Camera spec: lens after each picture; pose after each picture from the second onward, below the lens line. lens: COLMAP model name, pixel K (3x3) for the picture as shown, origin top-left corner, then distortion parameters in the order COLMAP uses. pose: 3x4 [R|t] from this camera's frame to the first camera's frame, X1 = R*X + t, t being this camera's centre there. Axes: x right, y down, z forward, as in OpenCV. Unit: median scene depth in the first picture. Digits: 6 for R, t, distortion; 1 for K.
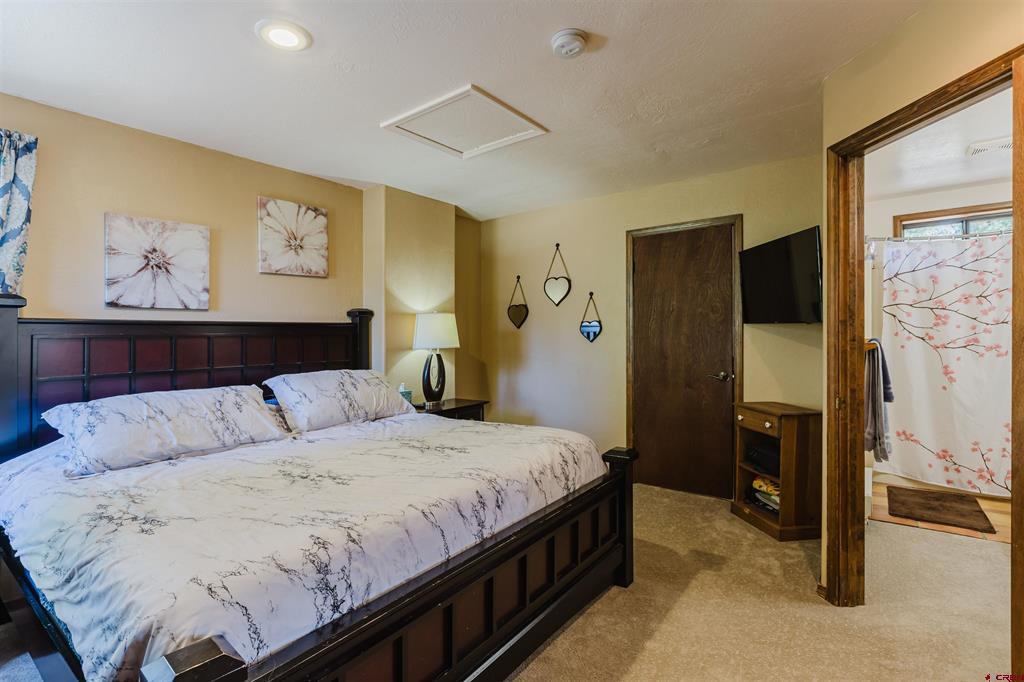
lens RADIAL K [[486.0, 0, 502.5], [0, 486.0, 331.2], [0, 0, 1]] dist [-0.005914, 0.000159]
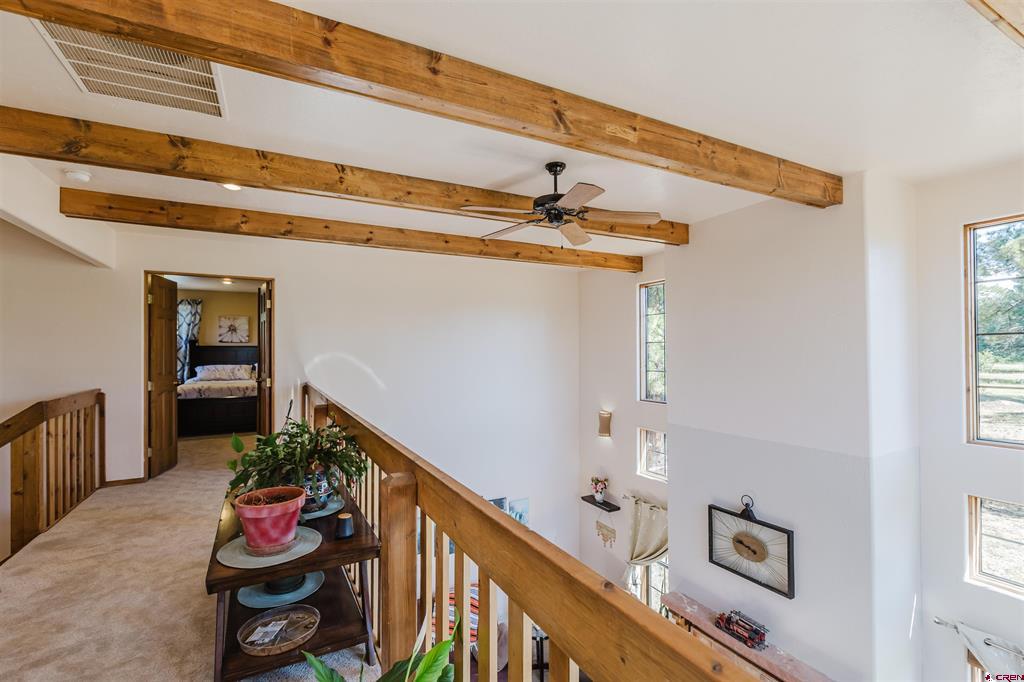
lens RADIAL K [[461.8, 0, 512.0], [0, 461.8, 341.5], [0, 0, 1]] dist [0.008008, -0.000718]
pose [[0.908603, 0.007279, -0.417597, 2.365519], [-0.009566, 0.999949, -0.003383, -0.057061], [0.417550, 0.007069, 0.908626, -1.119527]]
